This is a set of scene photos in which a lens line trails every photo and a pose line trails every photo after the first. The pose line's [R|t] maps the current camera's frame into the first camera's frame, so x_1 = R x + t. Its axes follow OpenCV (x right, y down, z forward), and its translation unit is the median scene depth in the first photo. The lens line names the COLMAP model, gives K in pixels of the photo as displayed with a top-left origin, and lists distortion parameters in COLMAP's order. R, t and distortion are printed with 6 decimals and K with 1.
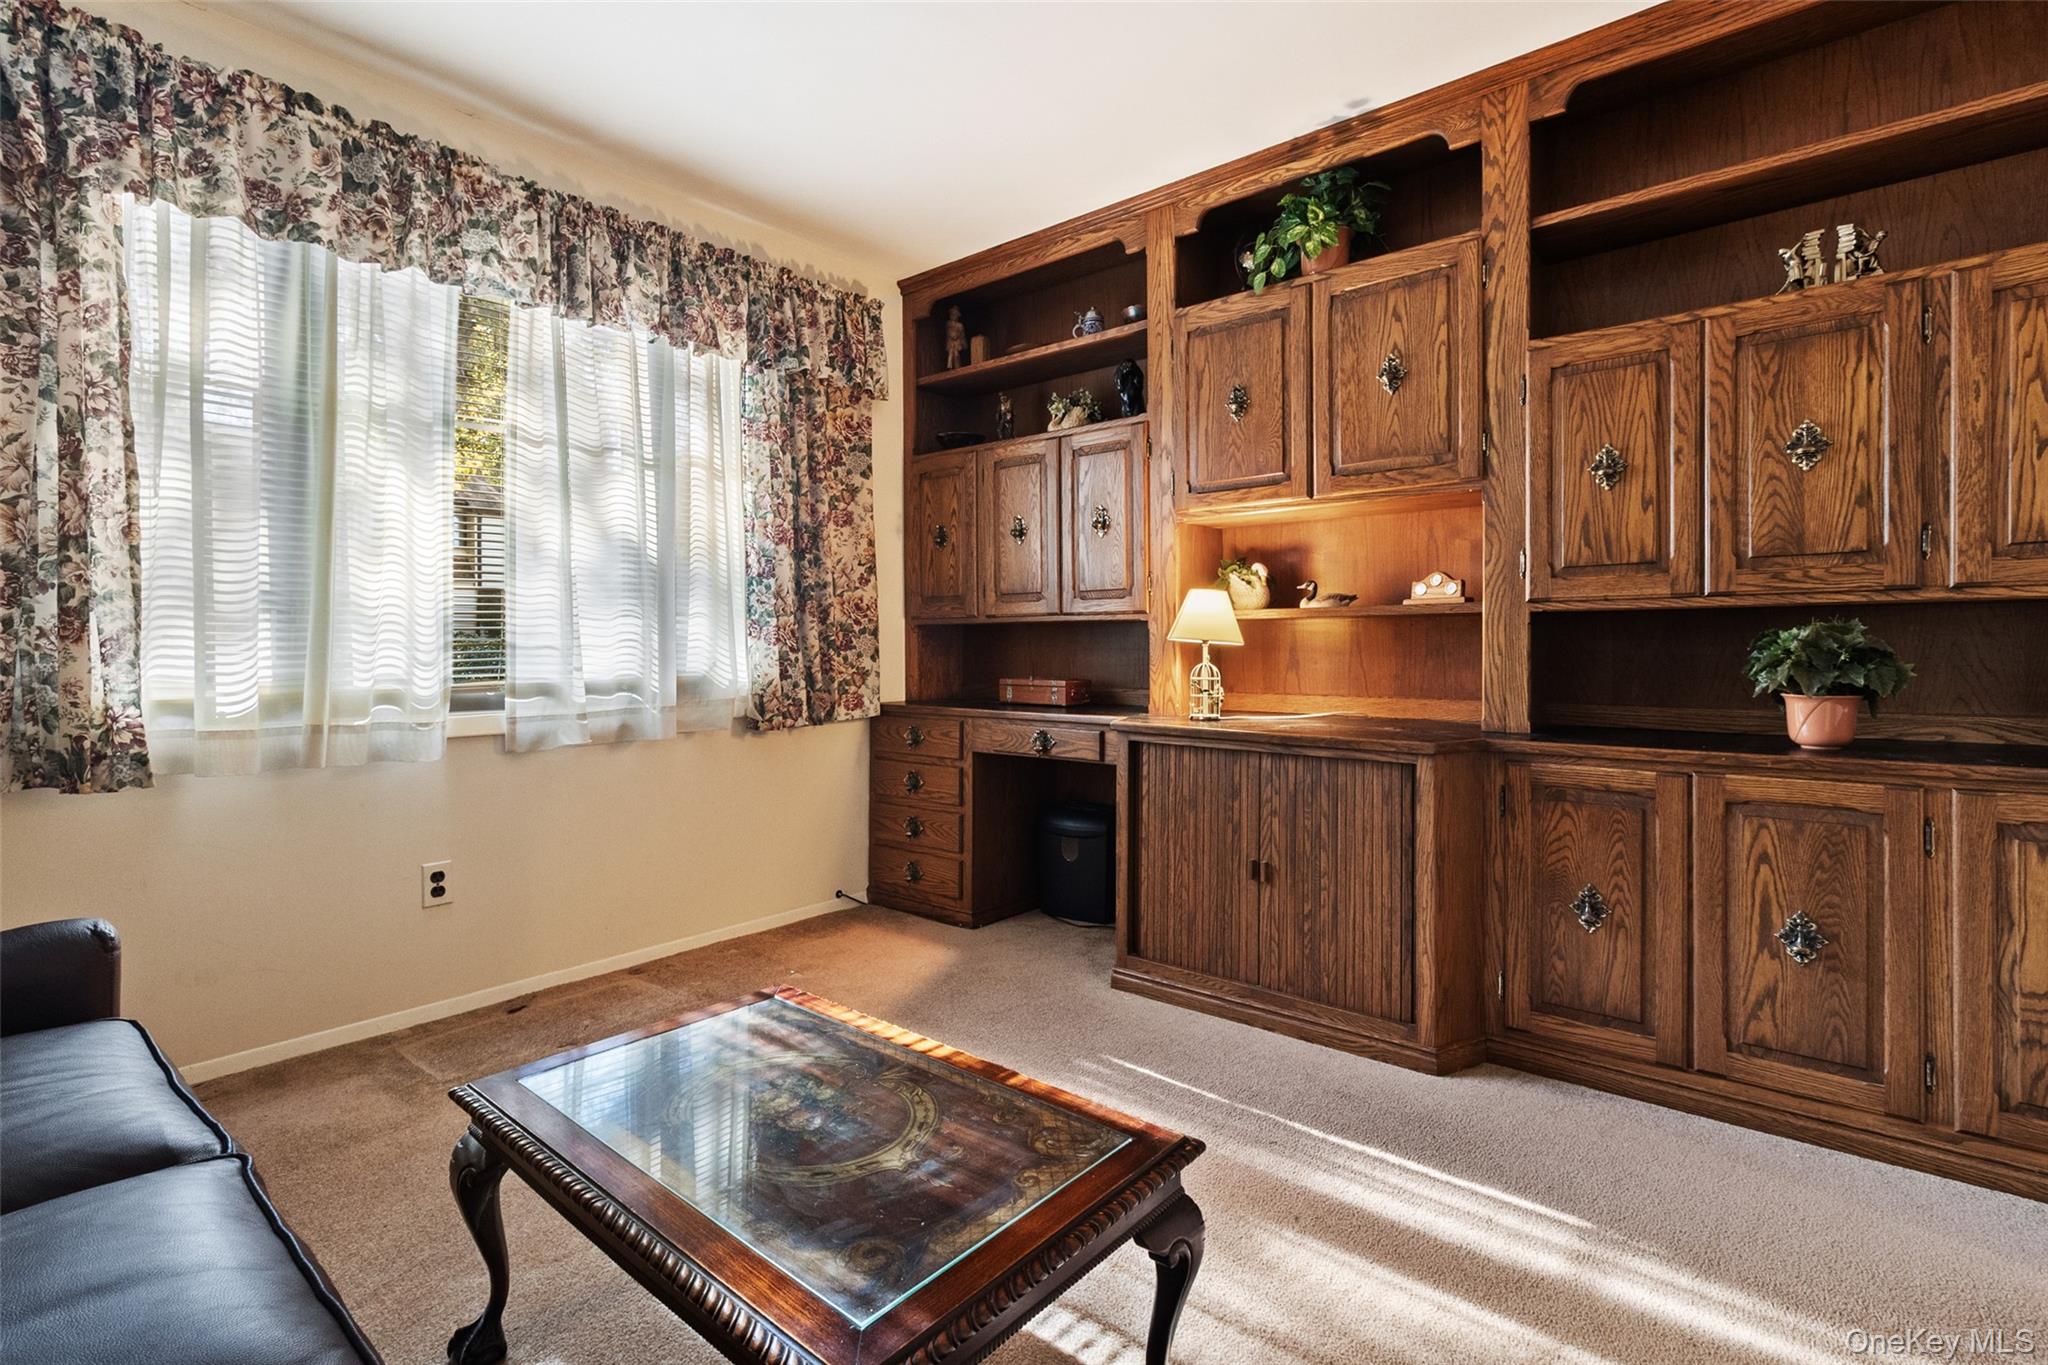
lens RADIAL K [[964.5, 0, 1040.5], [0, 964.5, 661.8], [0, 0, 1]] dist [0.003599, 0.001415]
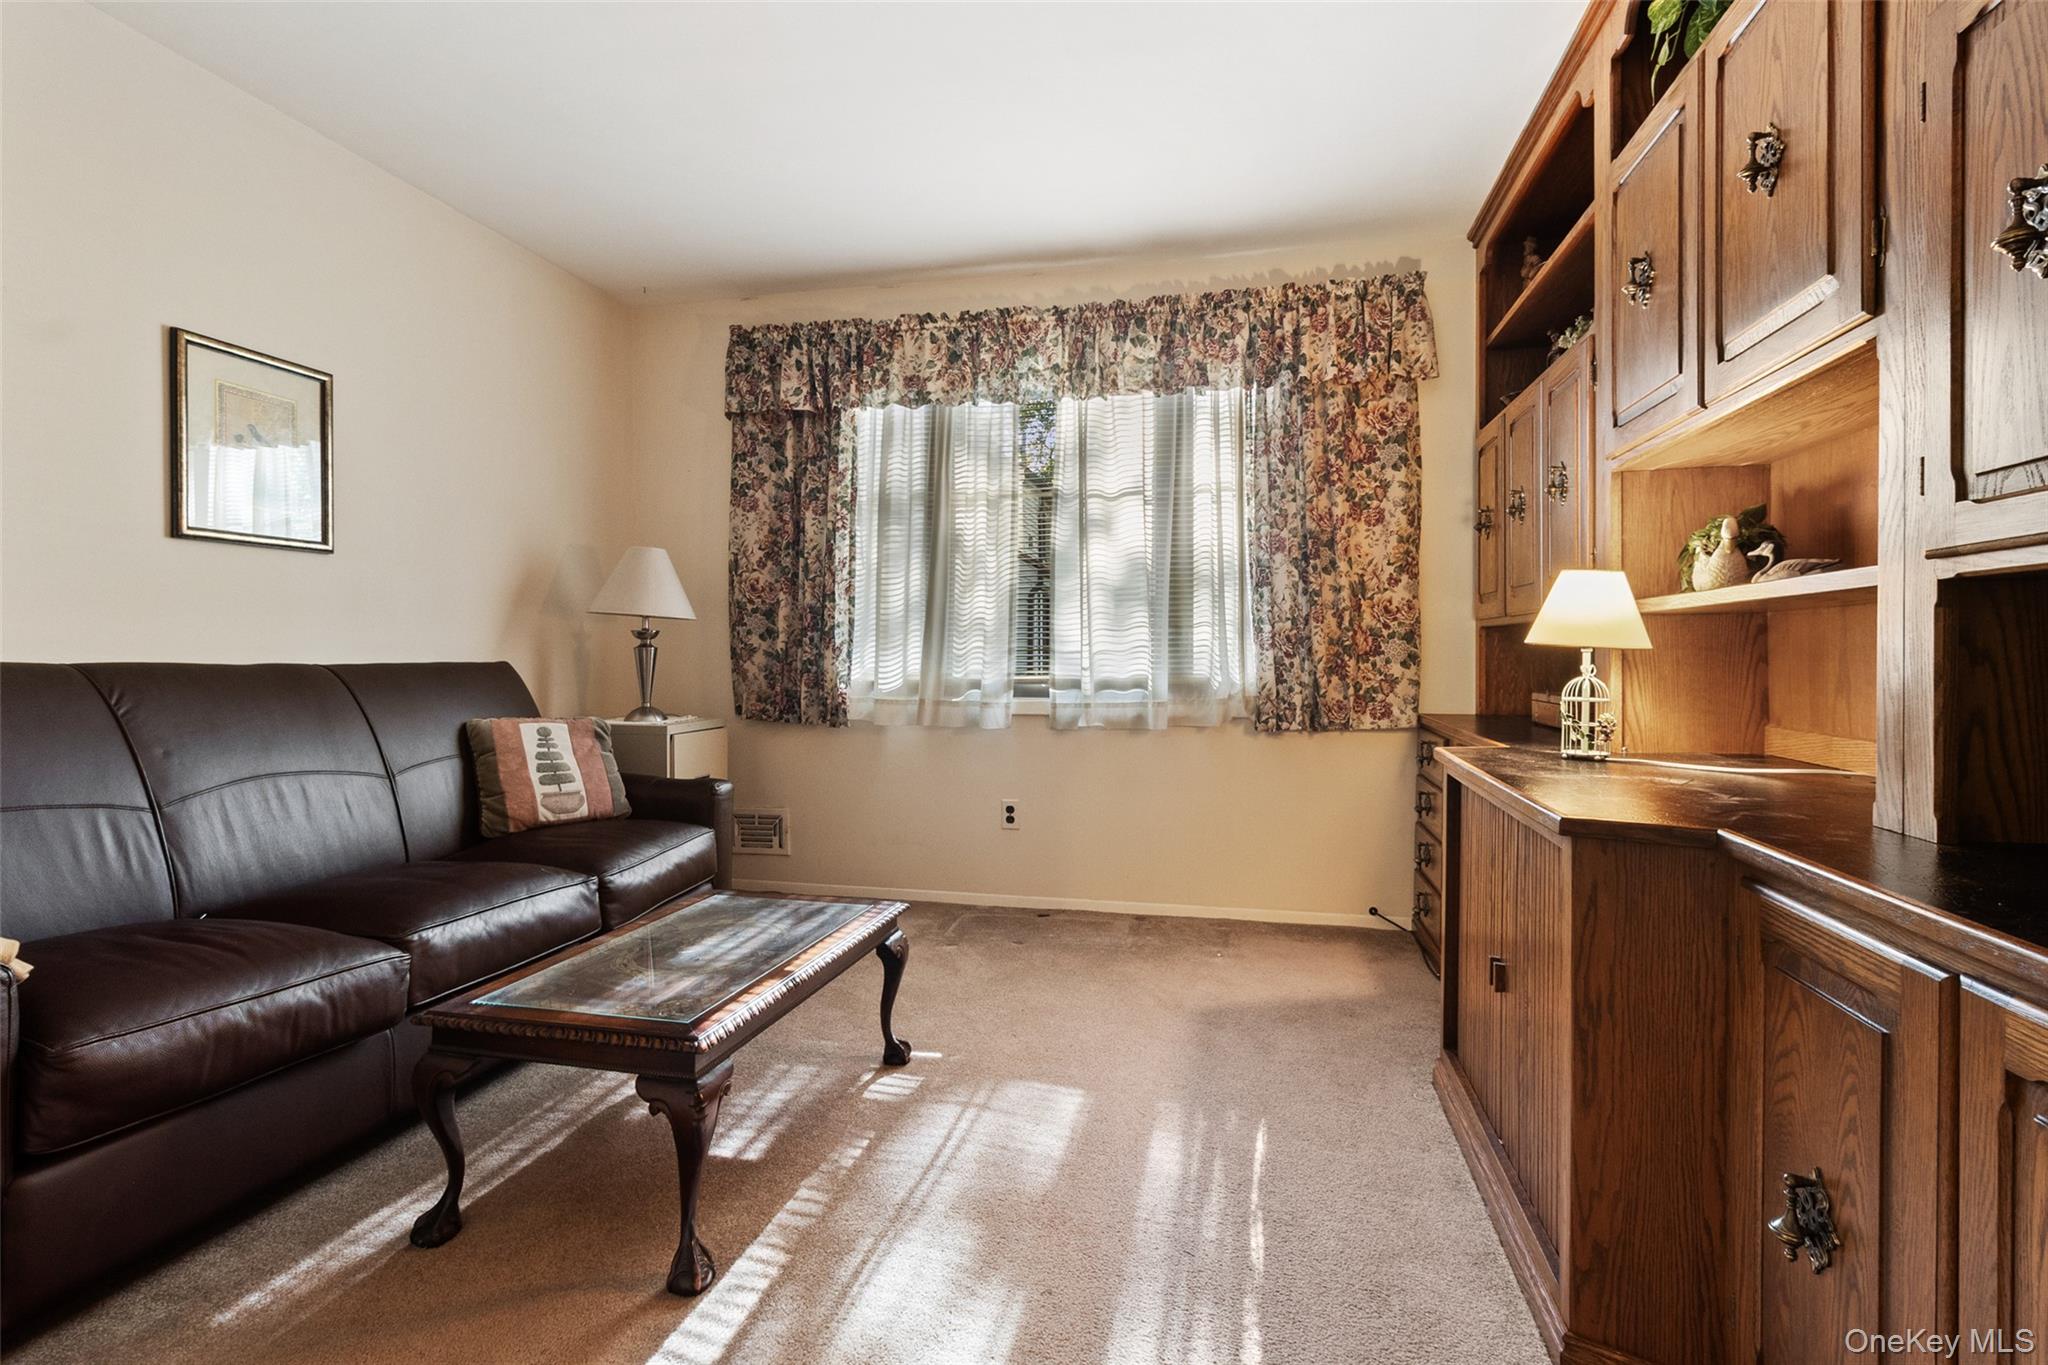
lens RADIAL K [[964.5, 0, 1036.8], [0, 964.5, 669.3], [0, 0, 1]] dist [0.003599, 0.001415]
pose [[0.444018, 0.018051, -0.895836, 0.628136], [-0.015468, 0.999802, 0.012479, -0.006779], [0.895884, 0.008316, 0.444210, 0.351878]]
